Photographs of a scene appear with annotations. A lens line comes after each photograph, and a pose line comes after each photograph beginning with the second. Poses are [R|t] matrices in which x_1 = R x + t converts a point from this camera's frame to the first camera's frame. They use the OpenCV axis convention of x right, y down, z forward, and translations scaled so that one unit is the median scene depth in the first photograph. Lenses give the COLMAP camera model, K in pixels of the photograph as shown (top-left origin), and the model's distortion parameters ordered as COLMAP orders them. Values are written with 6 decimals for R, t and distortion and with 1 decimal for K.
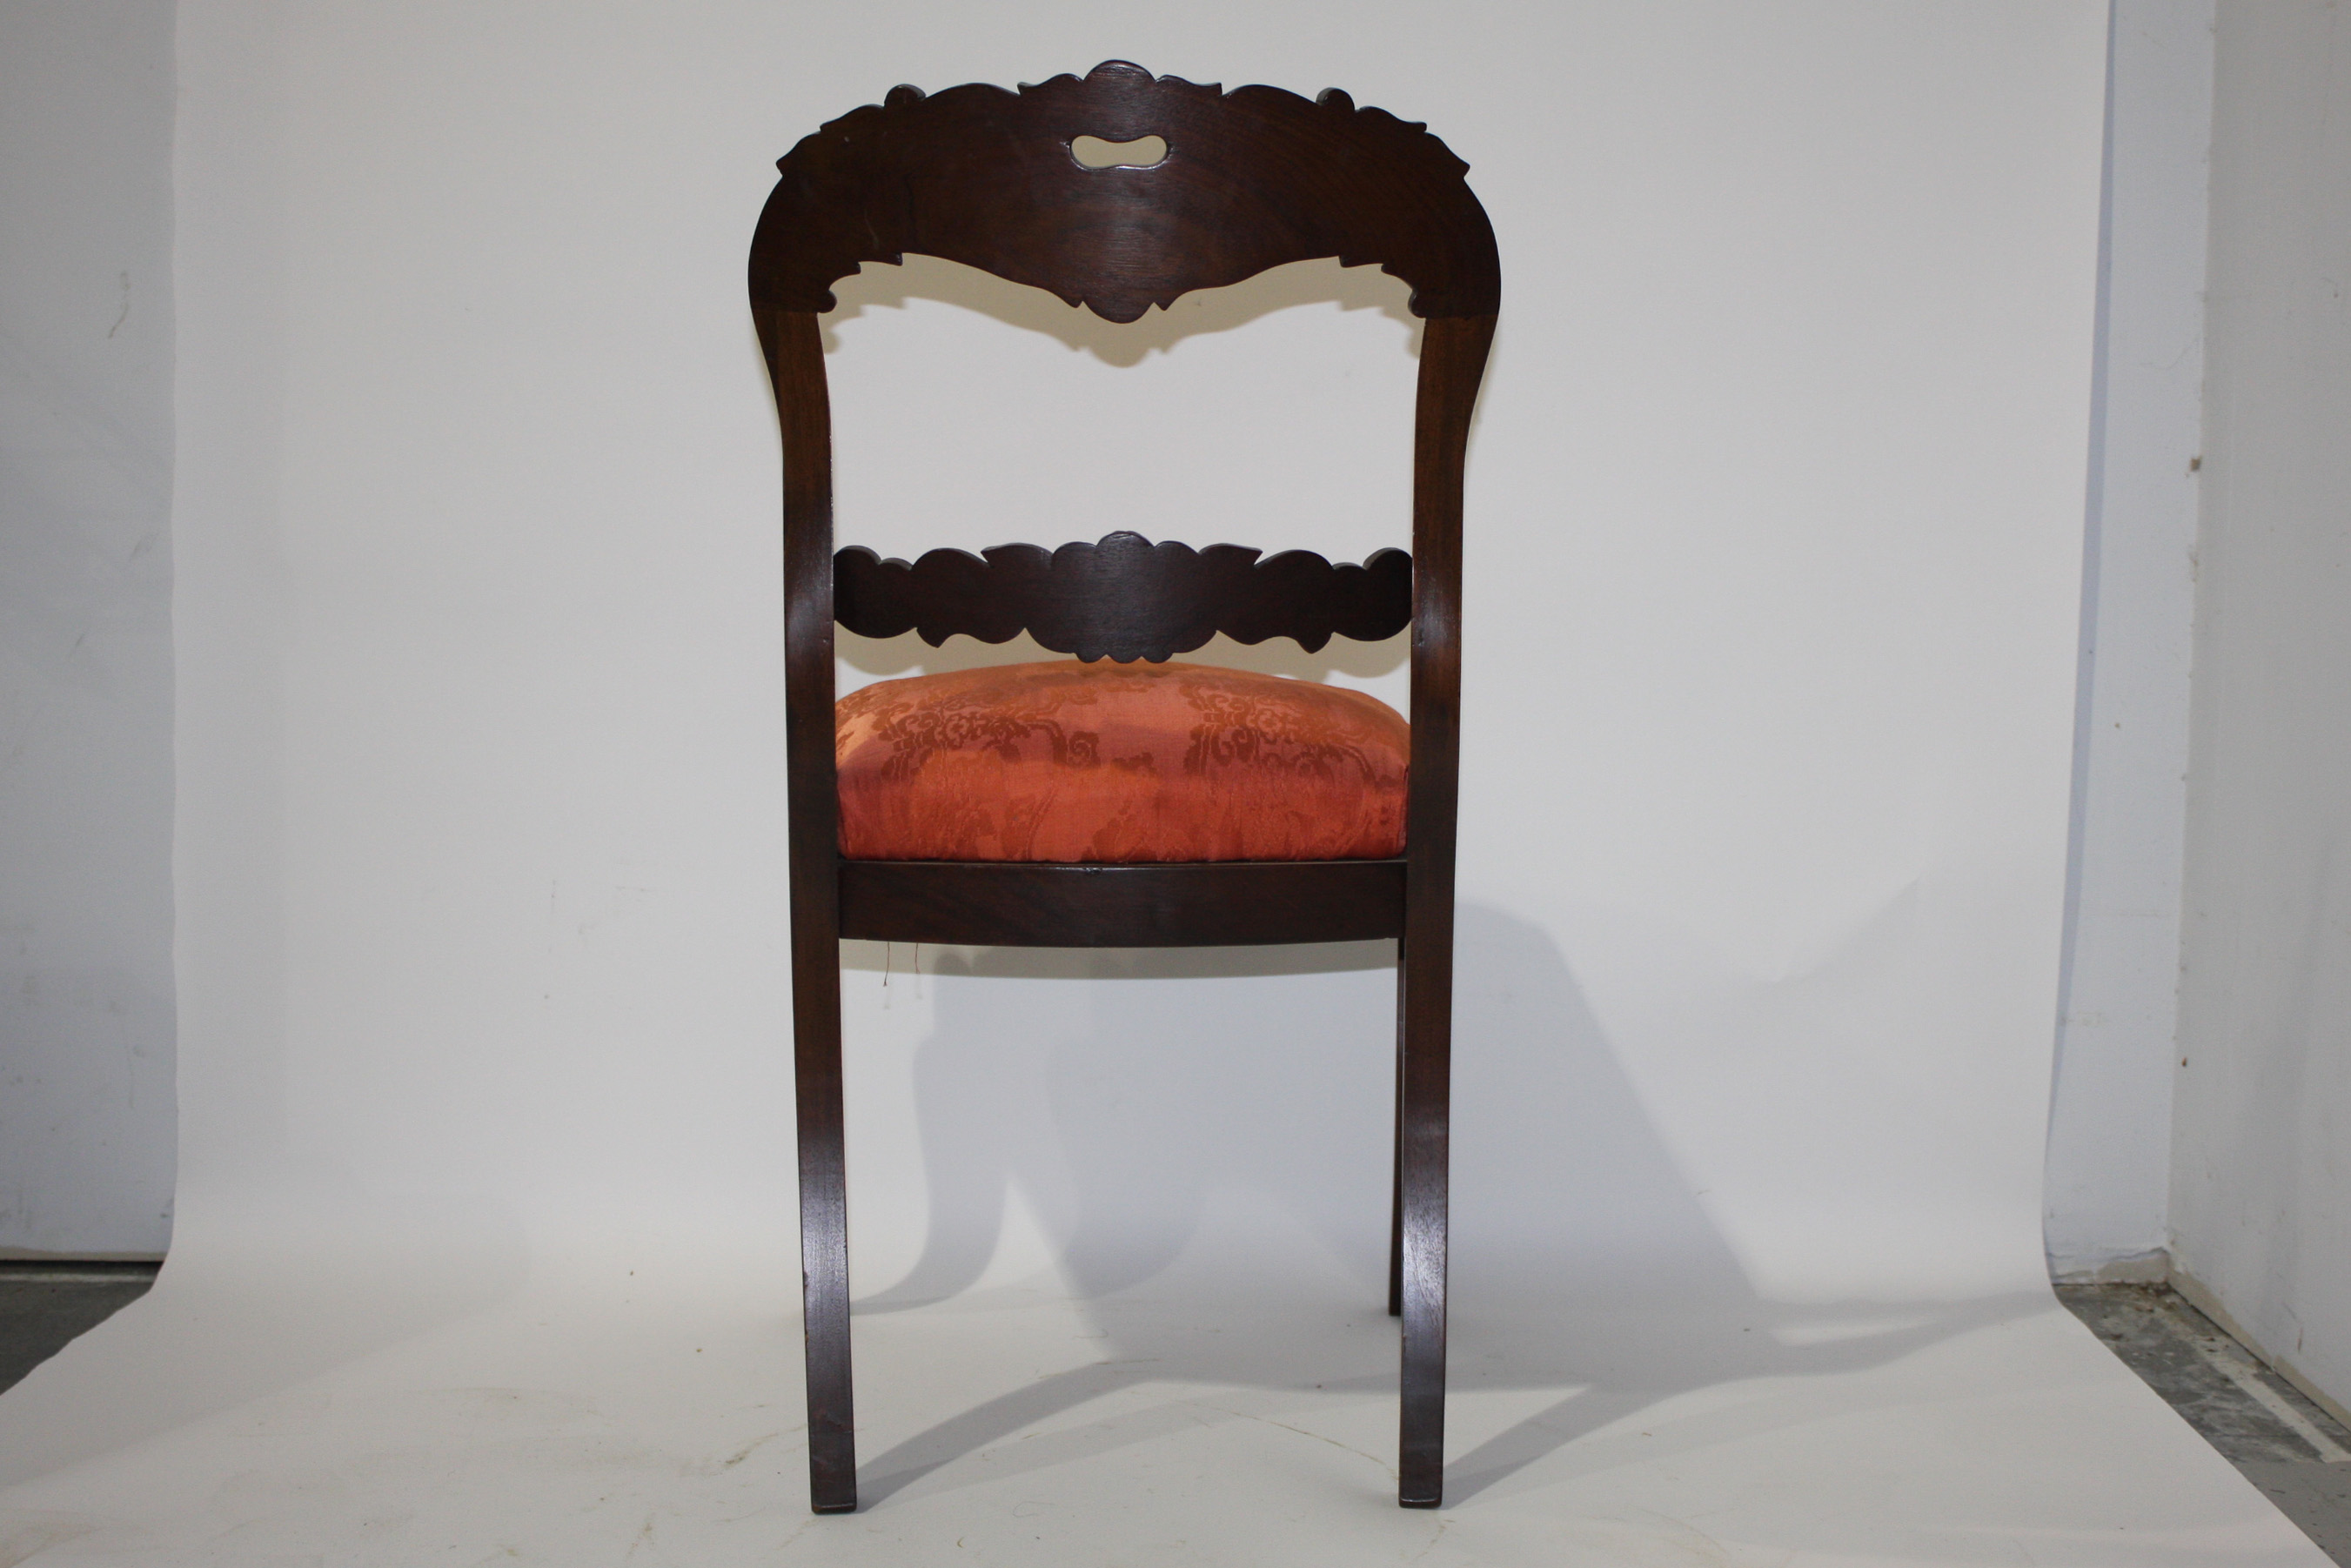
lens RADIAL K [[3194.5, 0, 1175.5], [0, 3194.5, 784.0], [0, 0, 1]] dist [0.021275, -0.080003]
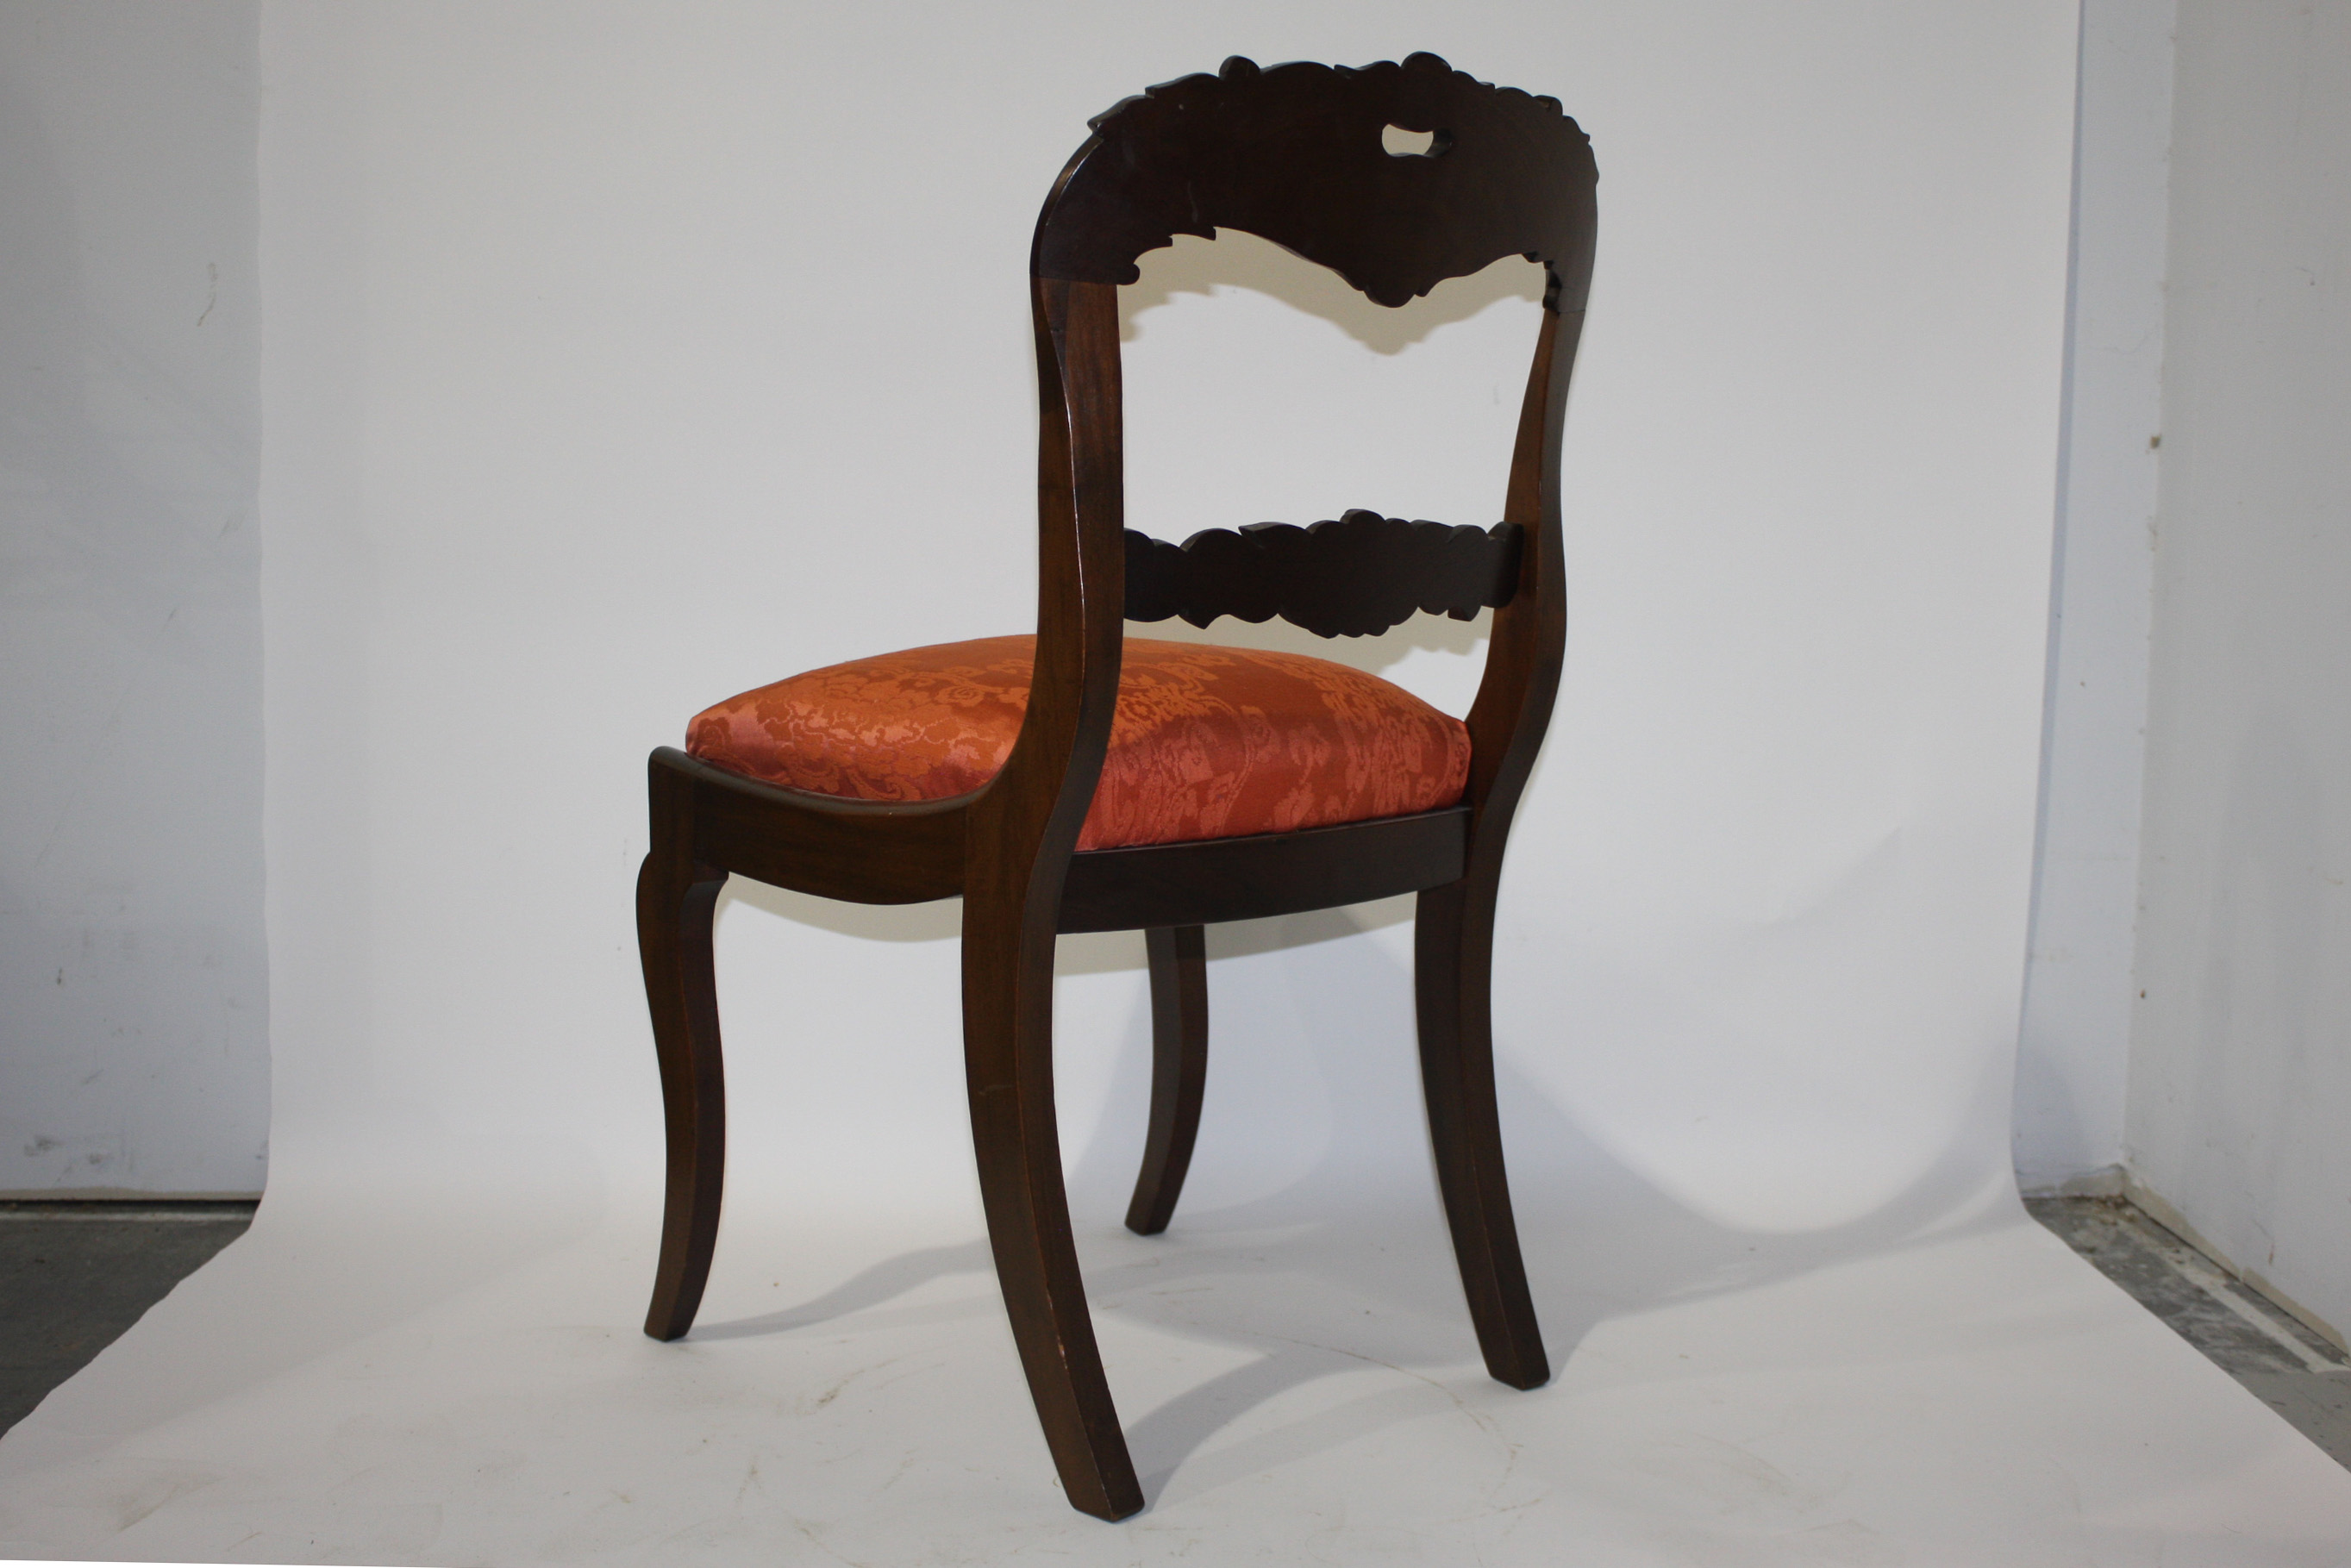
lens RADIAL K [[2740.0, 0, 1177.7], [0, 2740.0, 779.1], [0, 0, 1]] dist [-0.034867, 0.015089]
pose [[0.999248, -0.007056, 0.038117, -0.047649], [0.006260, 0.999761, 0.020948, -0.007602], [-0.038256, -0.020693, 0.999054, 0.091479]]
